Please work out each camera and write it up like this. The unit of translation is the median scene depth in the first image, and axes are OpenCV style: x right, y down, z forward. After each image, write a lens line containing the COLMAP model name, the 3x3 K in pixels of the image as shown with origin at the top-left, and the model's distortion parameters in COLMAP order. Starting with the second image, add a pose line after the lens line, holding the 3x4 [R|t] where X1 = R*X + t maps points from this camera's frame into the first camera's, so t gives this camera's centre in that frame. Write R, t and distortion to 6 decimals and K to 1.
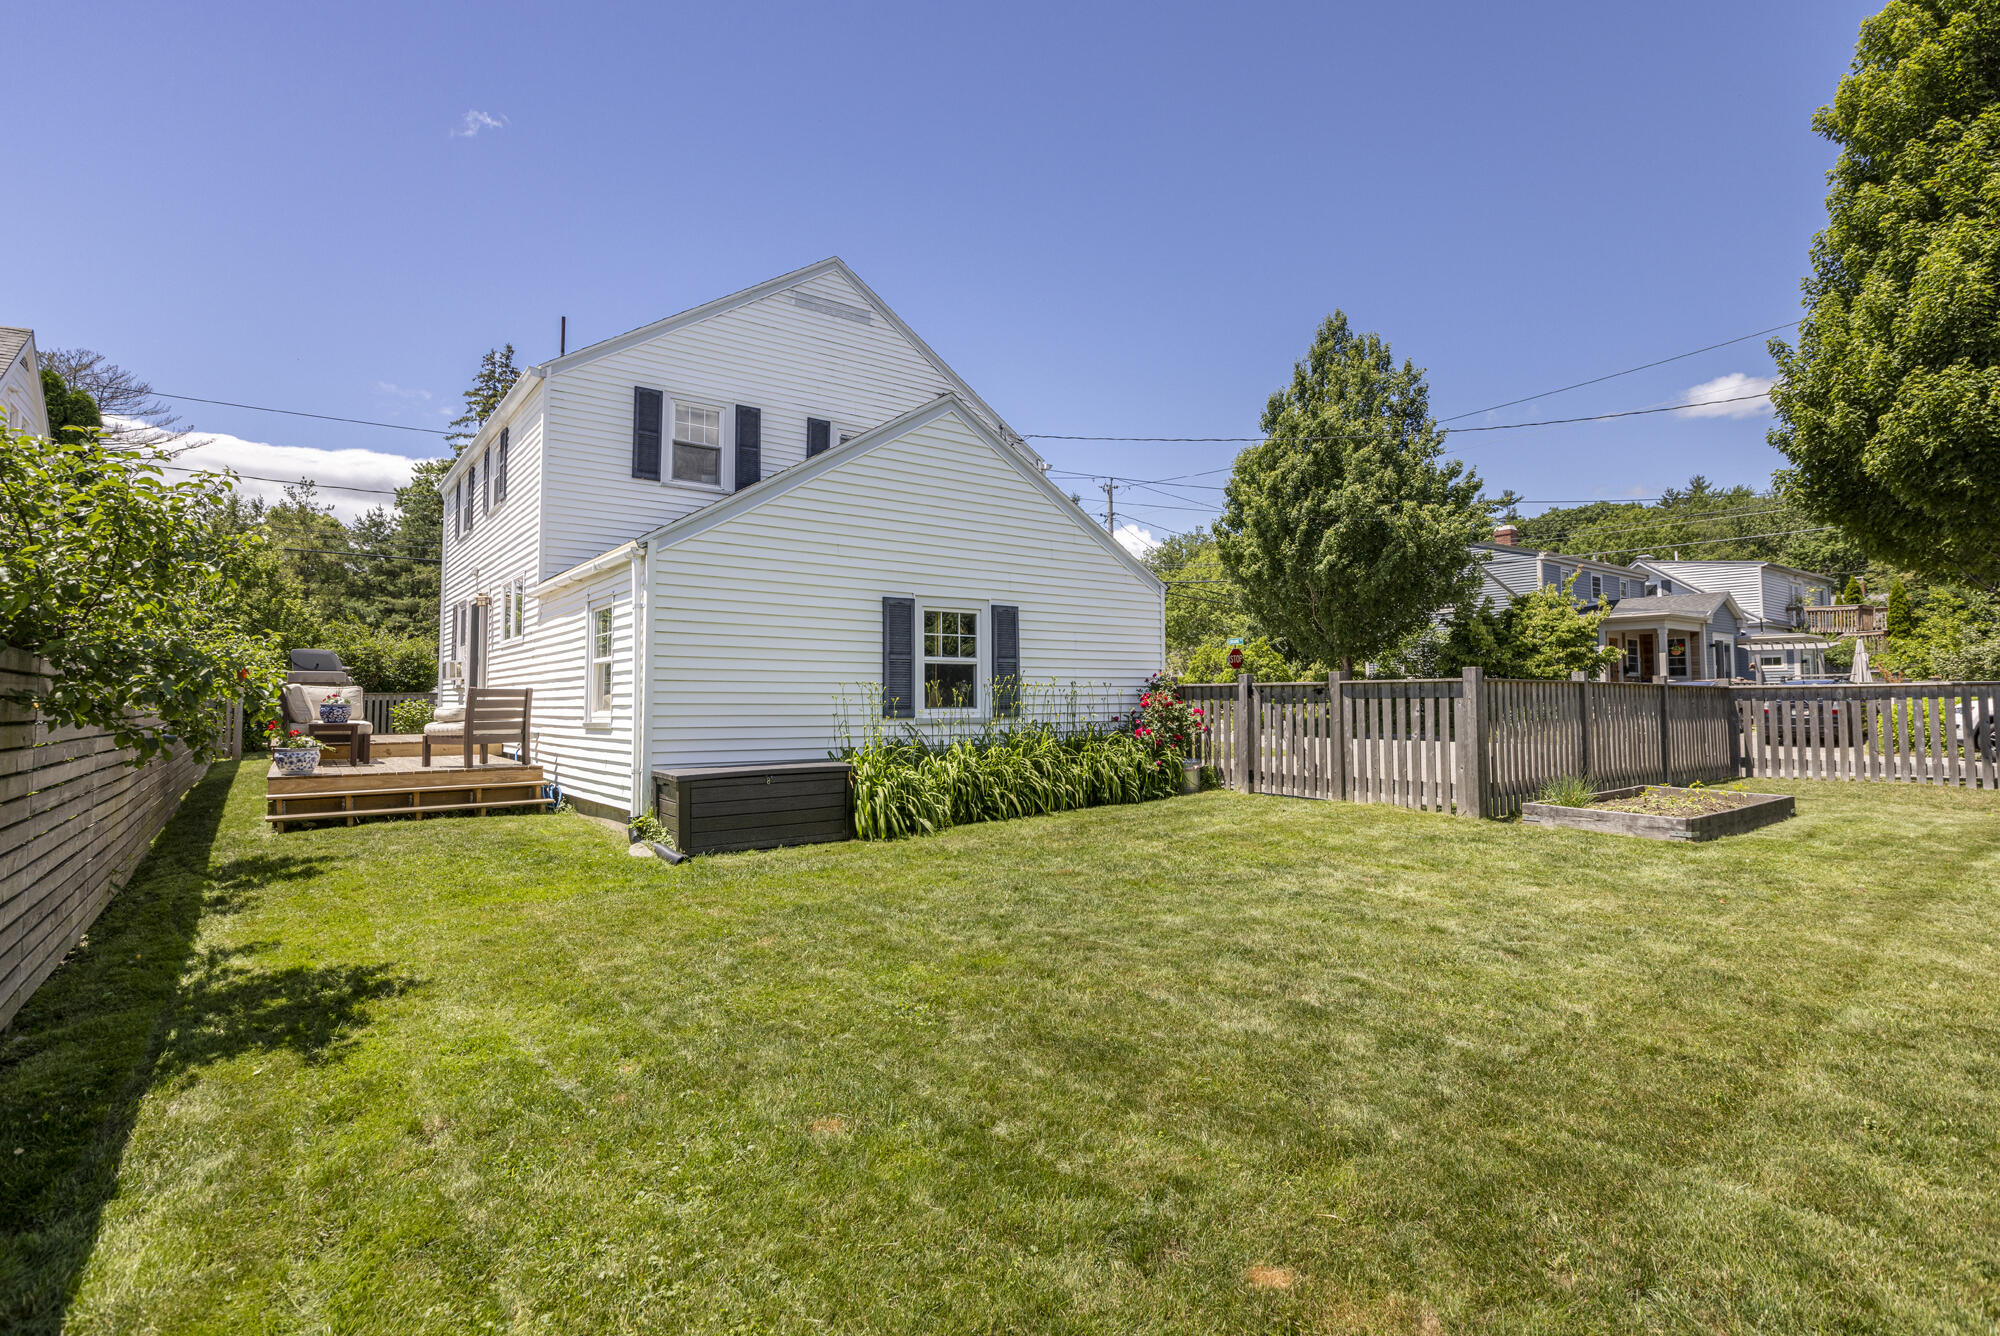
lens RADIAL K [[972.5, 0, 1009.7], [0, 972.5, 637.1], [0, 0, 1]] dist [-0.000156, -0.000135]
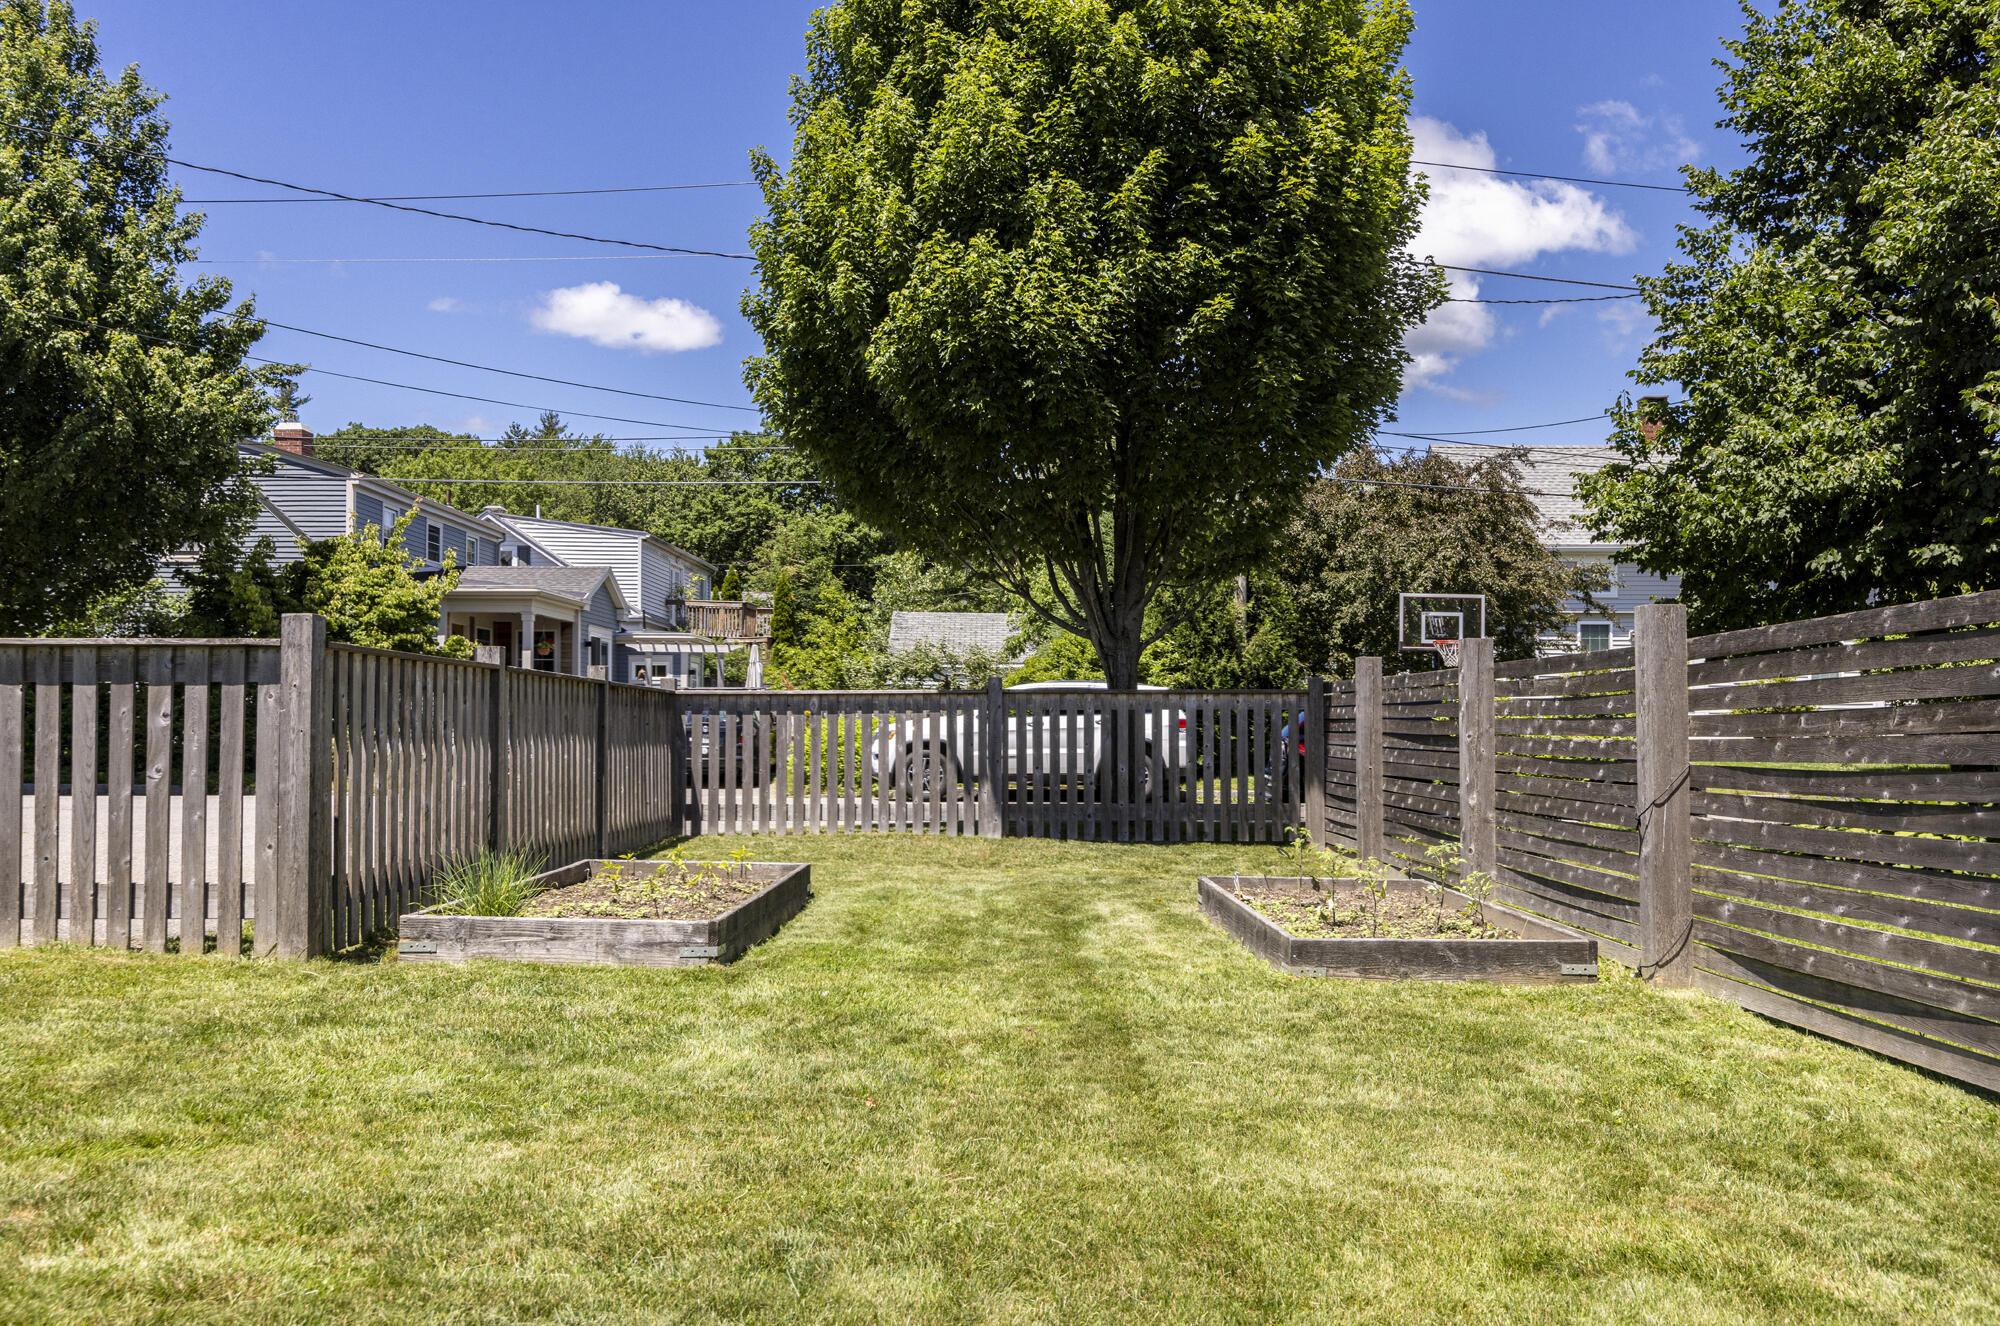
lens RADIAL K [[1497.7, 0, 1001.1], [0, 1497.7, 718.4], [0, 0, 1]] dist [-0.011384, 0.005770]
pose [[0.590832, 0.014211, 0.806669, 0.068075], [-0.057796, 0.998022, 0.024750, 0.023926], [-0.804721, -0.061245, 0.590485, 0.196980]]
